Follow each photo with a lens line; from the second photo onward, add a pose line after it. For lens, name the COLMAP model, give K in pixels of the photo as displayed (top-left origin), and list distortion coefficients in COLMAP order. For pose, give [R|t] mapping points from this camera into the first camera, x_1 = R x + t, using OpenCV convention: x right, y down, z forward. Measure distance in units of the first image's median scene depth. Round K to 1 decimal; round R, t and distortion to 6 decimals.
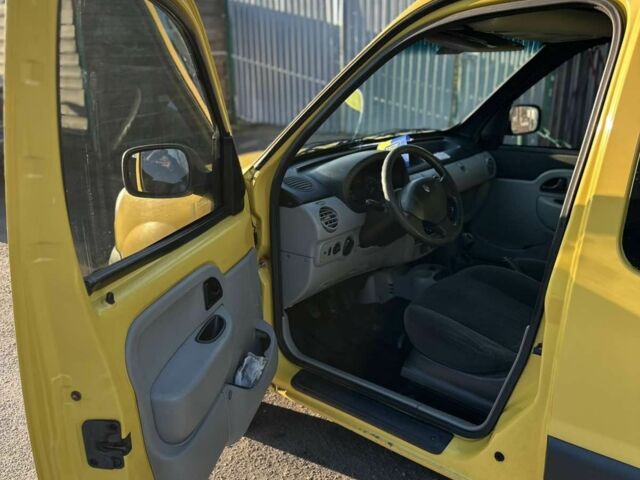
lens RADIAL K [[600.0, 0, 321.6], [0, 600.0, 243.3], [0, 0, 1]] dist [0.163959, -0.344269]
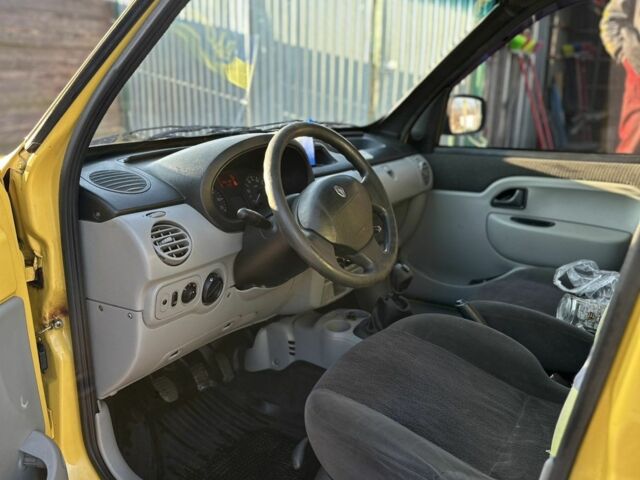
lens RADIAL K [[600.0, 0, 321.6], [0, 600.0, 243.3], [0, 0, 1]] dist [0.163959, -0.344269]
pose [[0.991096, -0.006116, 0.133010, 0.068929], [0.012870, 0.998668, -0.049975, -0.008038], [-0.132527, 0.051242, 0.989854, 0.374581]]
